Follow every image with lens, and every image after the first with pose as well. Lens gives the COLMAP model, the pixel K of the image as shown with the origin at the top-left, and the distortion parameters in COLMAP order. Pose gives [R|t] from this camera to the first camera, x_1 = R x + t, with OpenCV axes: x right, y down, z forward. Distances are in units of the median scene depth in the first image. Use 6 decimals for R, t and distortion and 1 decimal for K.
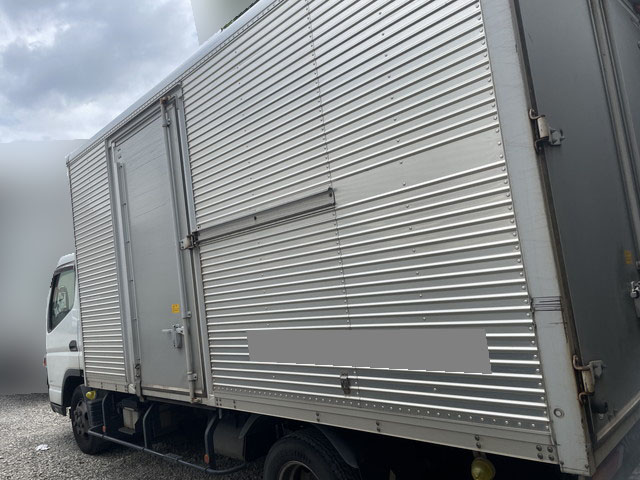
lens RADIAL K [[489.4, 0, 320.9], [0, 489.4, 238.4], [0, 0, 1]] dist [0.078497, -0.107550]
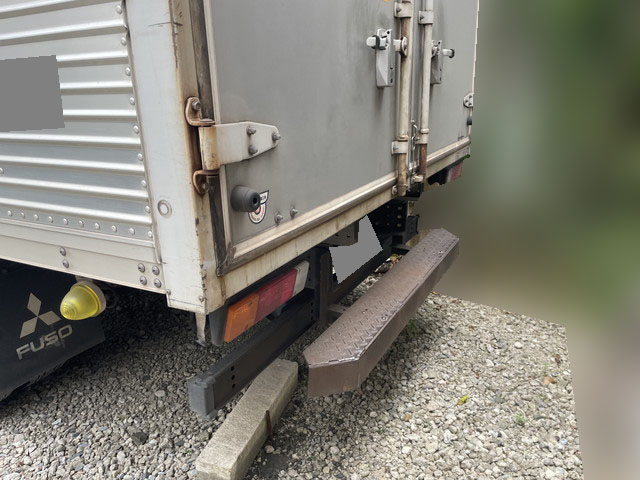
lens RADIAL K [[489.4, 0, 319.3], [0, 489.4, 240.0], [0, 0, 1]] dist [0.078497, -0.107550]
pose [[0.949032, 0.007675, 0.315086, 0.465528], [-0.118615, 0.934903, 0.334495, 0.184635], [-0.292007, -0.354820, 0.888163, 0.463528]]
